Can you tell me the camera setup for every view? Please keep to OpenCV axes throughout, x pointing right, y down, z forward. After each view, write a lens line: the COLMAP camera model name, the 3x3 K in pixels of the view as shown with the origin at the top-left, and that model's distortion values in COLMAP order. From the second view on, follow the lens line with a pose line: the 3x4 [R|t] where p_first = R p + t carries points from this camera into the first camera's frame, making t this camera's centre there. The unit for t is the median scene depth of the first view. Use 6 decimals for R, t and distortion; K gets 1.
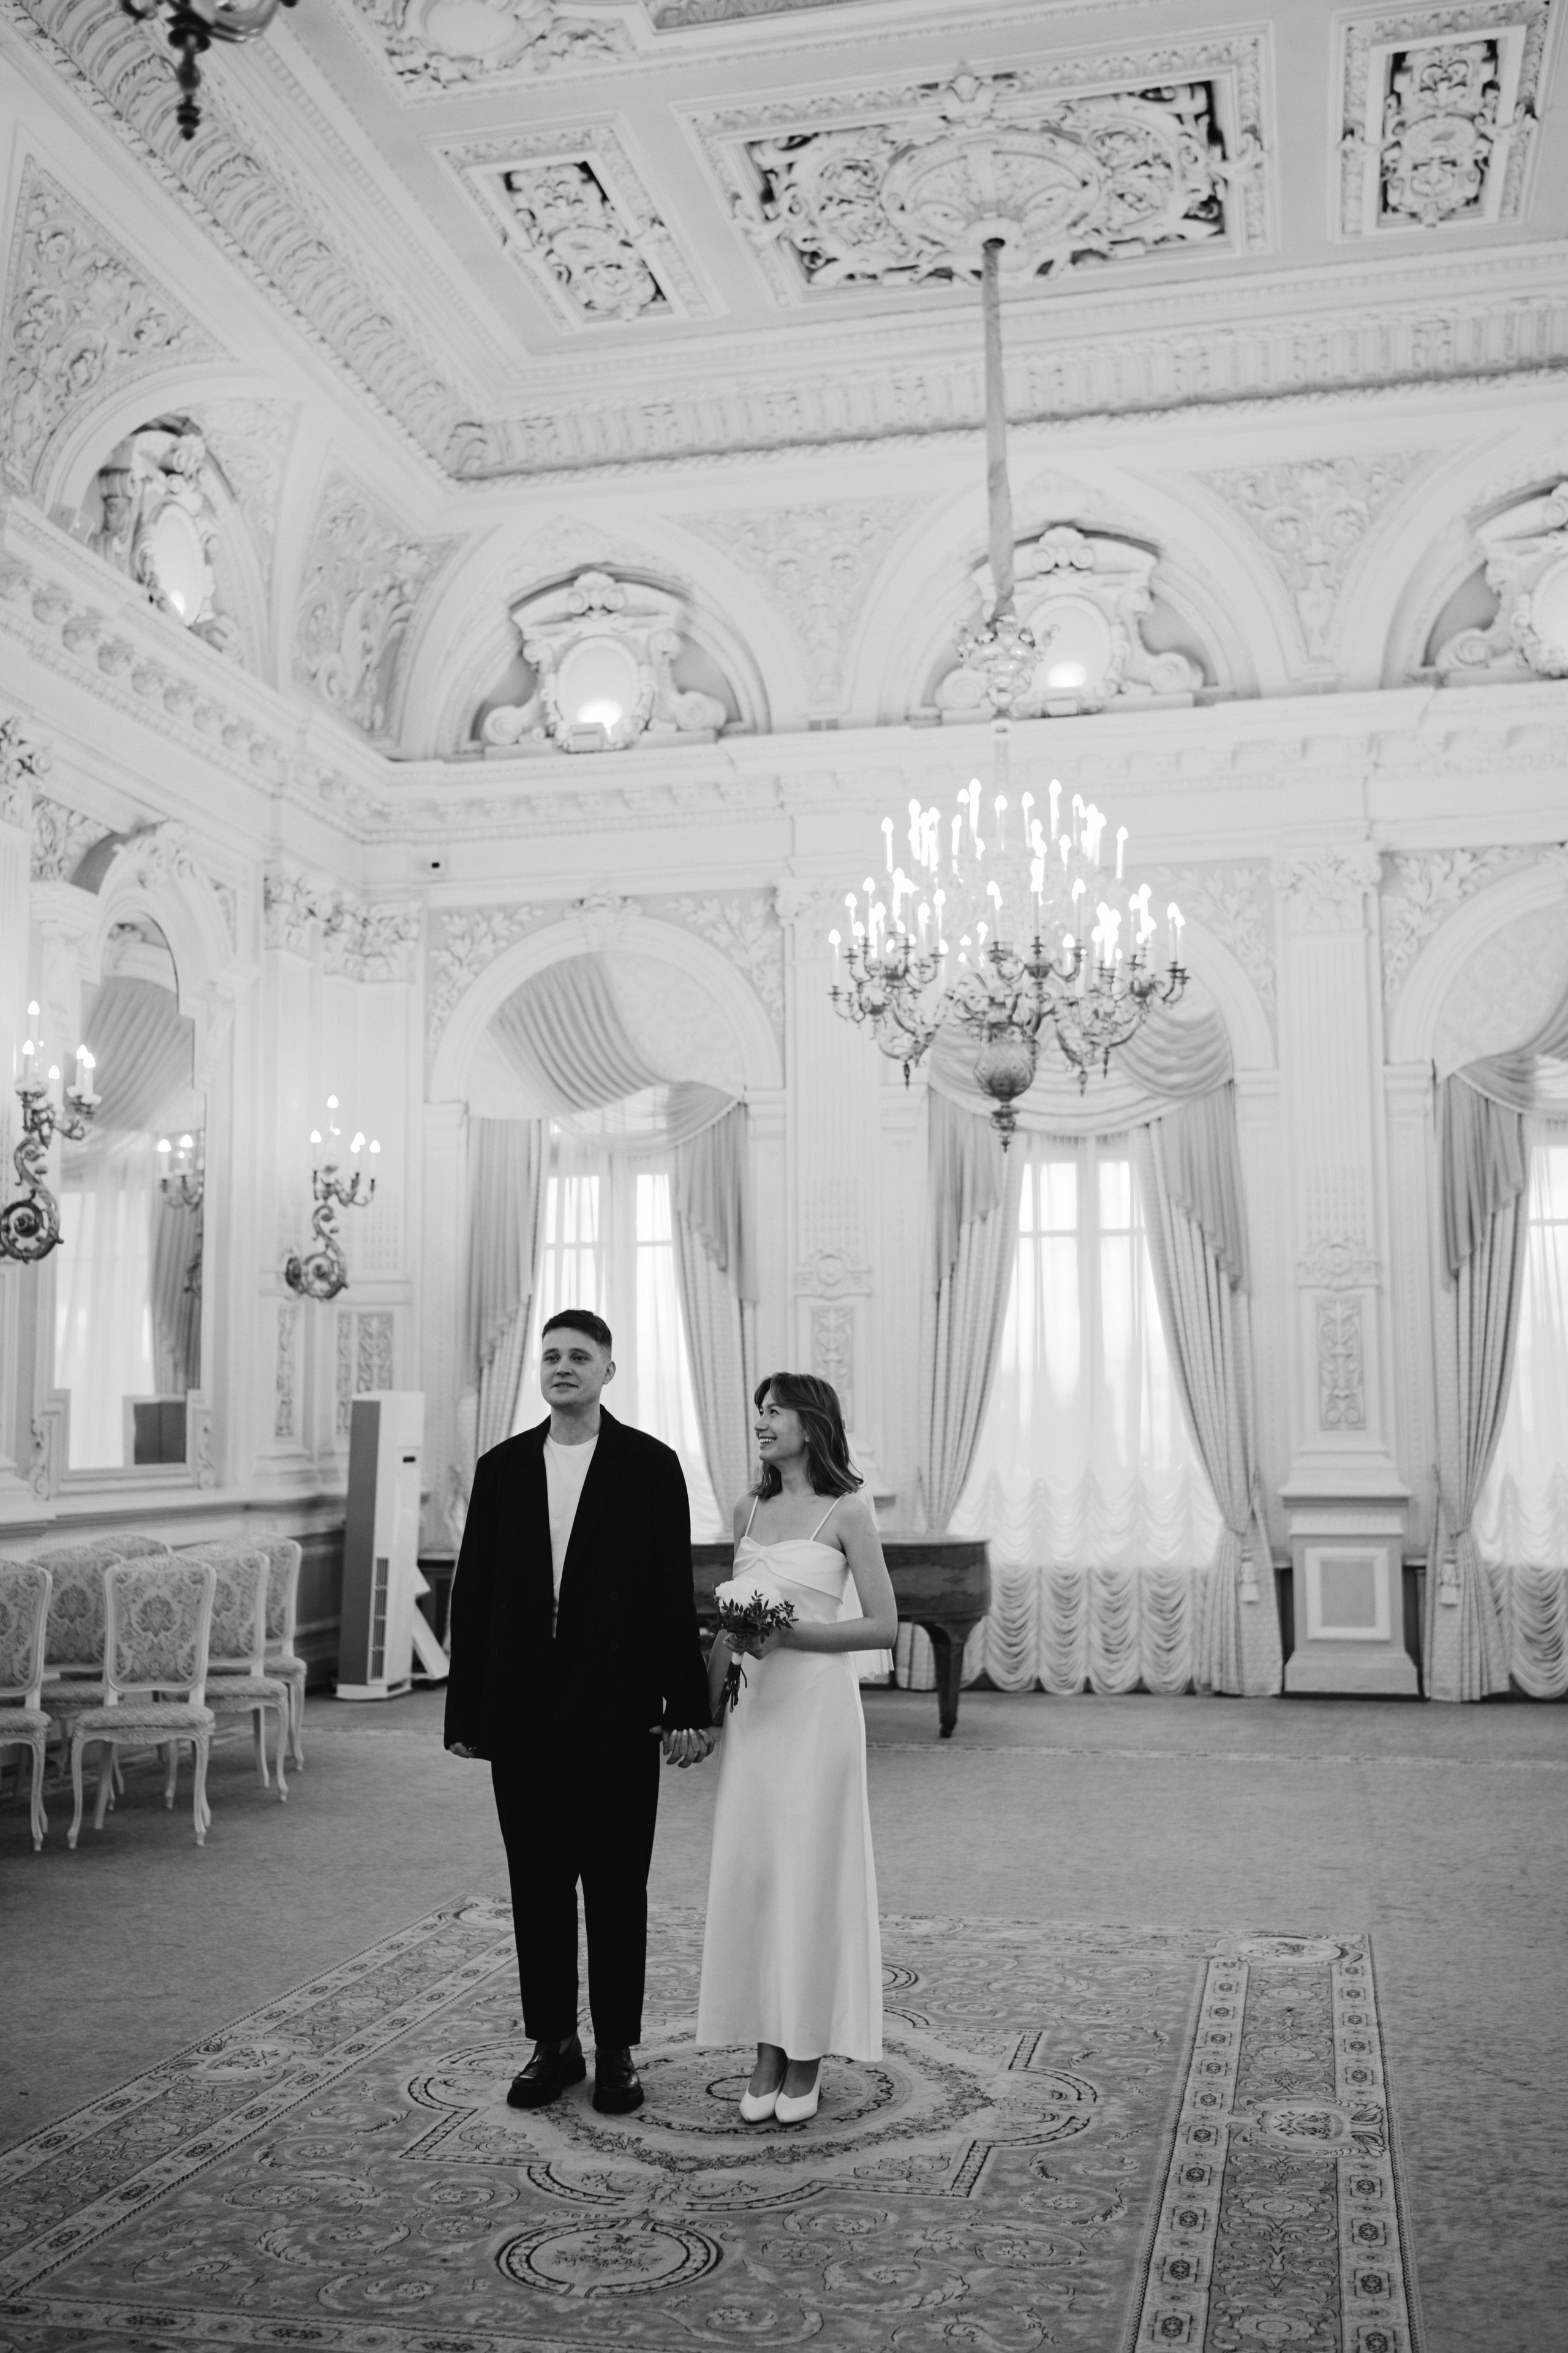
lens RADIAL K [[2295.5, 0, 784.0], [0, 2295.5, 1176.5], [0, 0, 1]] dist [0.000469, 0.071170]
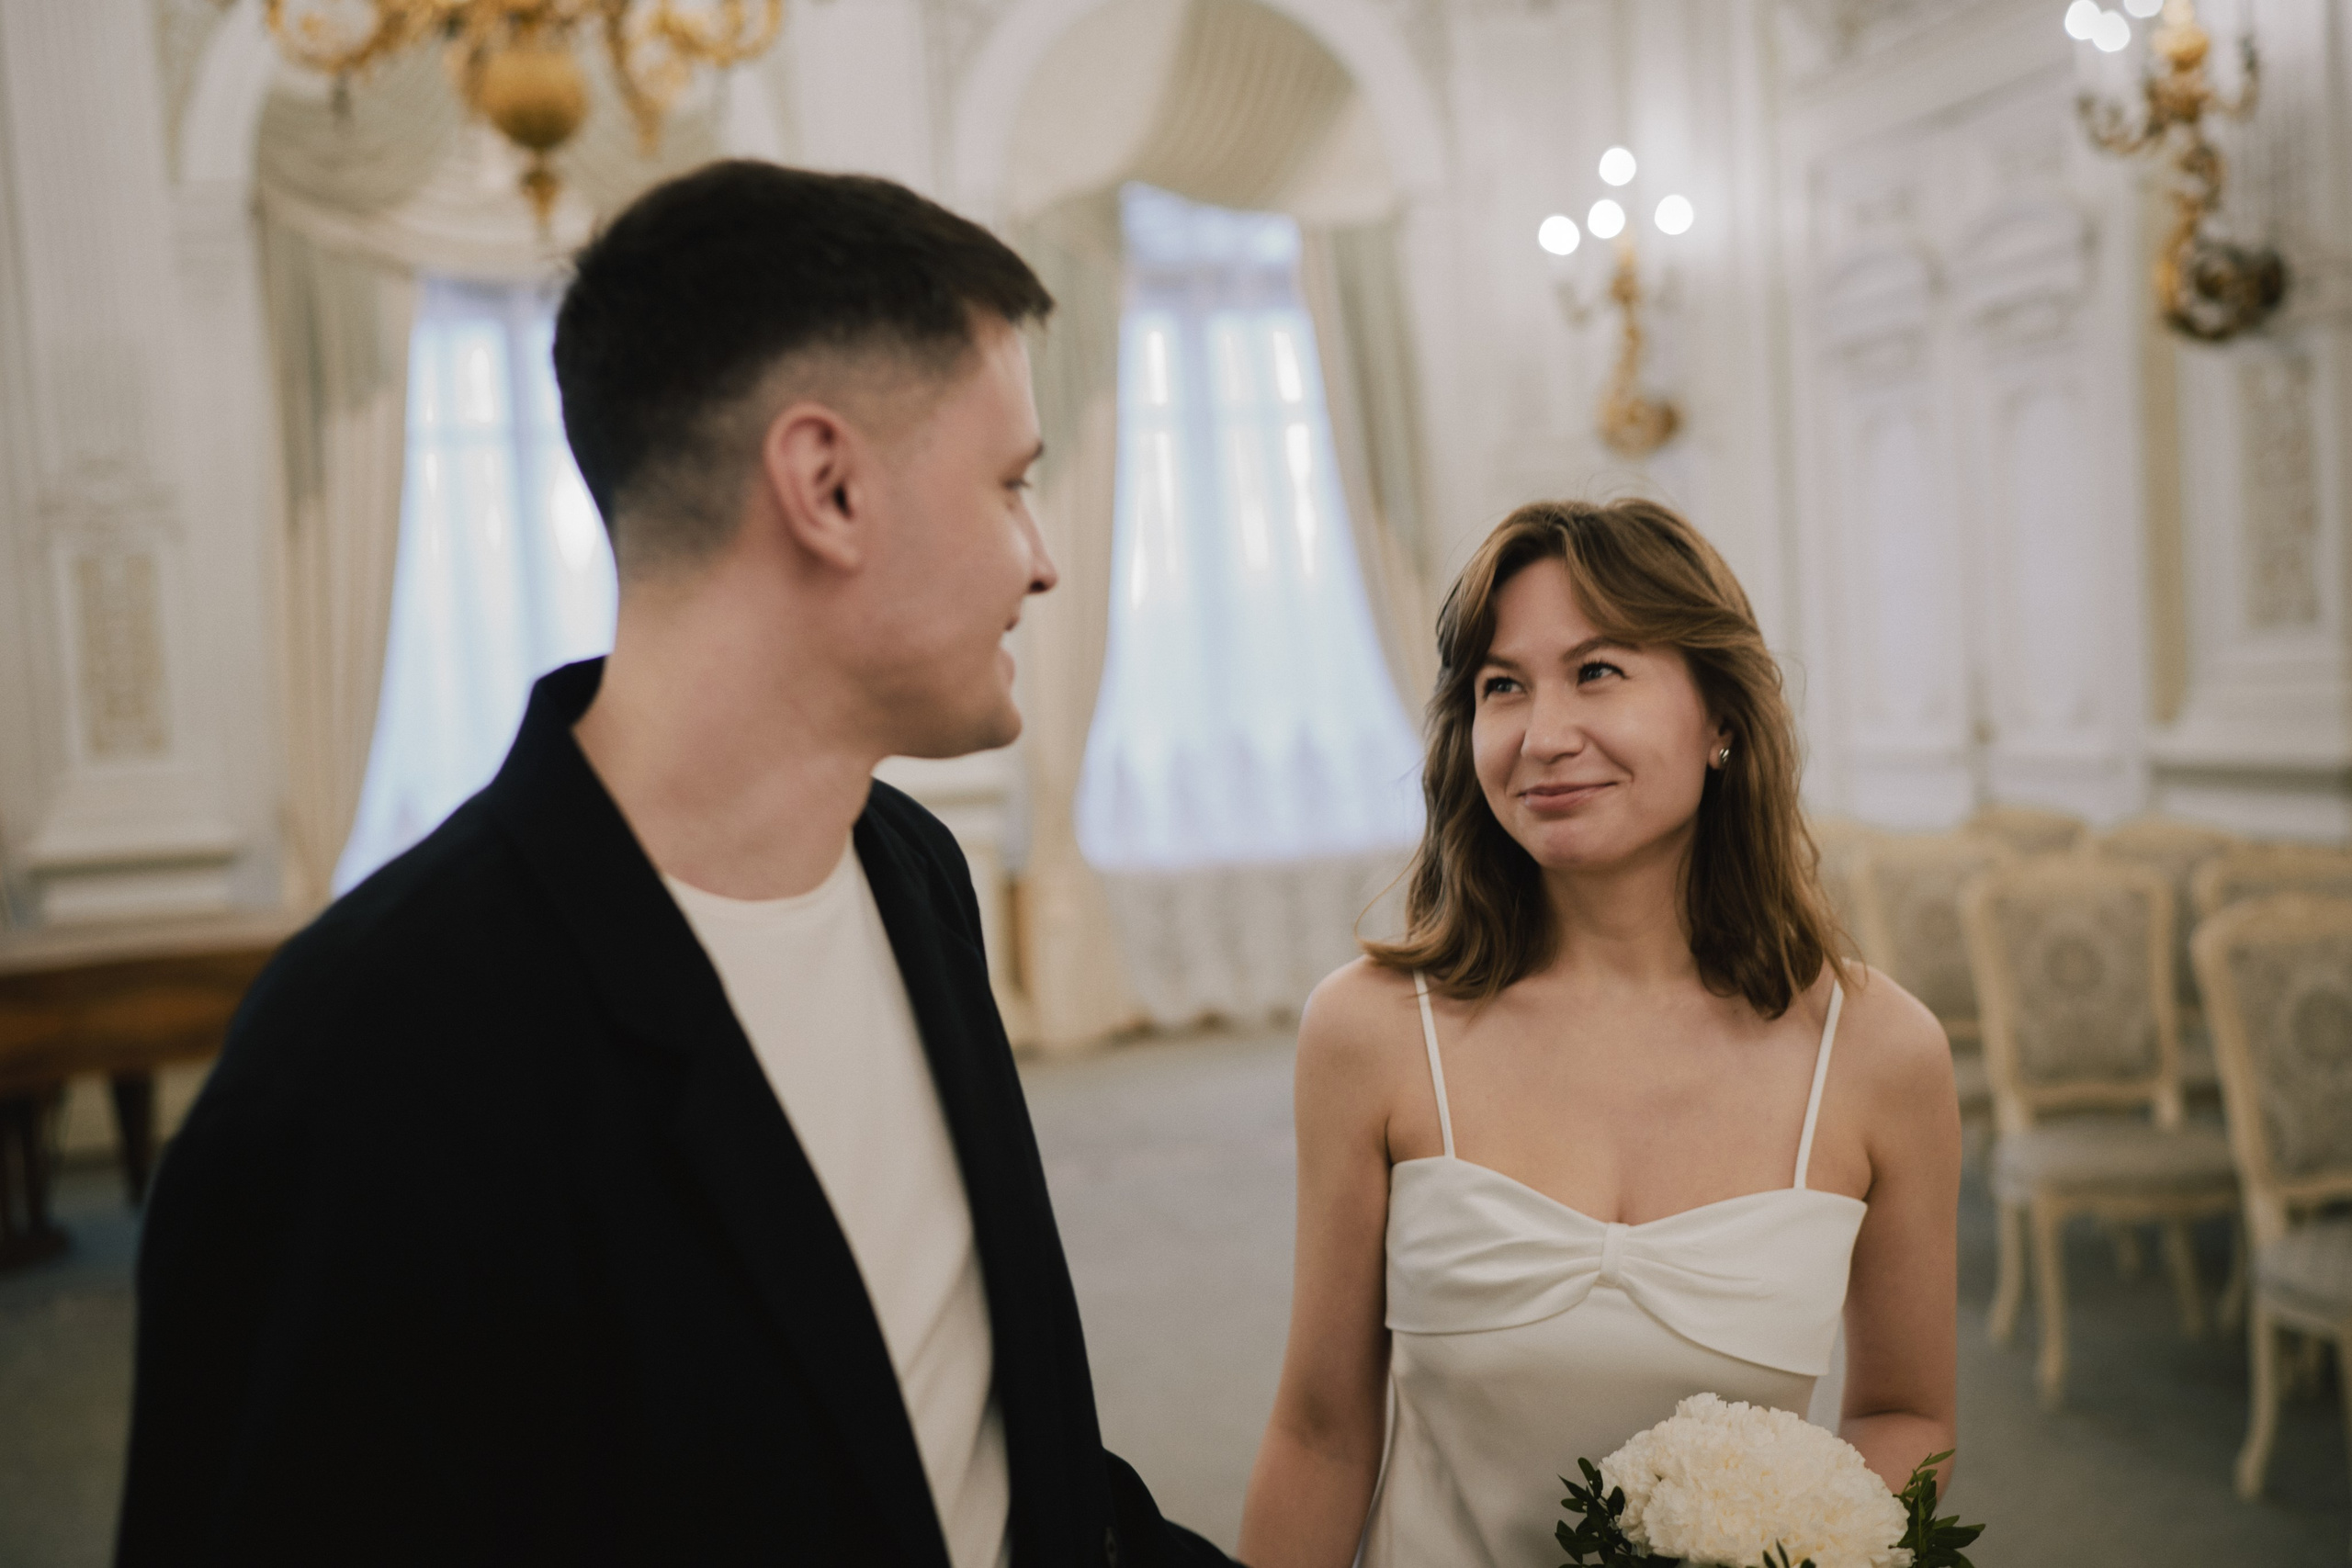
lens RADIAL K [[2294.5, 0, 1176.0], [0, 2294.5, 784.0], [0, 0, 1]] dist [0.000469, 0.071170]
pose [[0.857575, -0.073768, 0.509041, -0.055801], [0.002146, 0.990167, 0.139876, 0.033614], [-0.514354, -0.118862, 0.849301, 0.327809]]
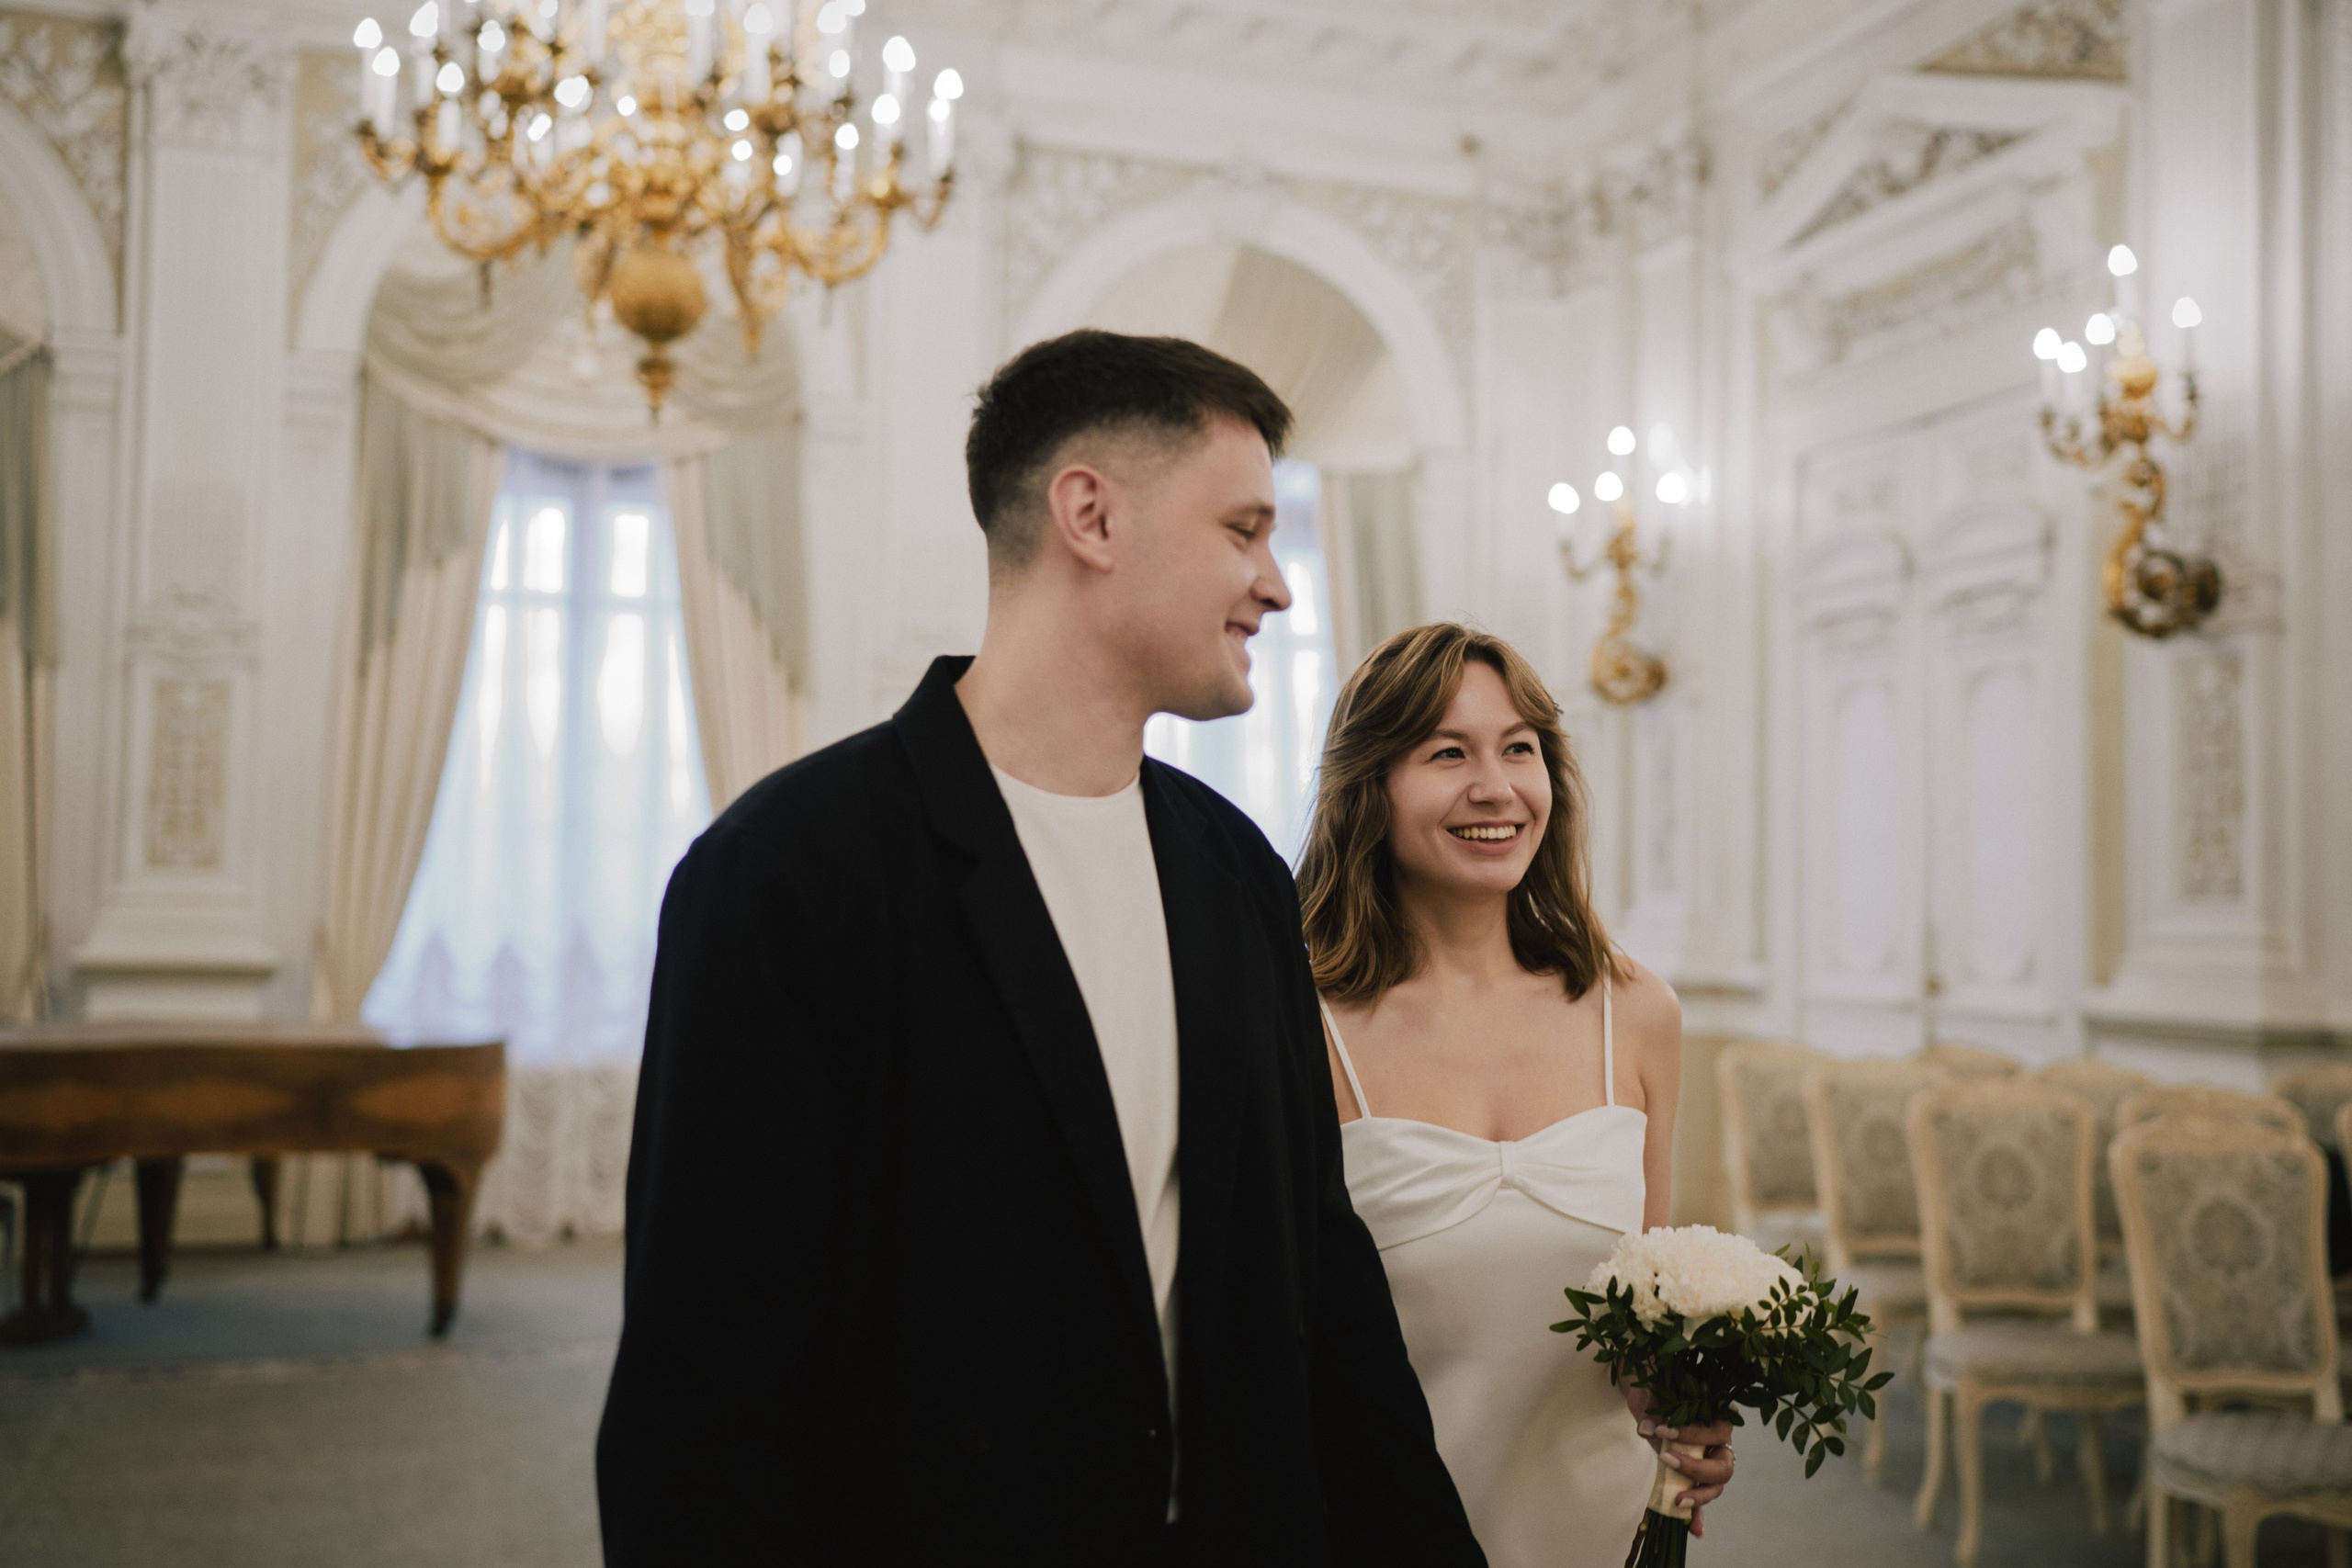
lens RADIAL K [[2294.5, 0, 1176.0], [0, 2294.5, 784.0], [0, 0, 1]] dist [0.000469, 0.071170]
pose [[0.849937, 0.047698, 0.524721, -0.086900], [-0.078833, 0.996196, 0.037137, 0.041794], [-0.520953, -0.072929, 0.850464, 0.299790]]
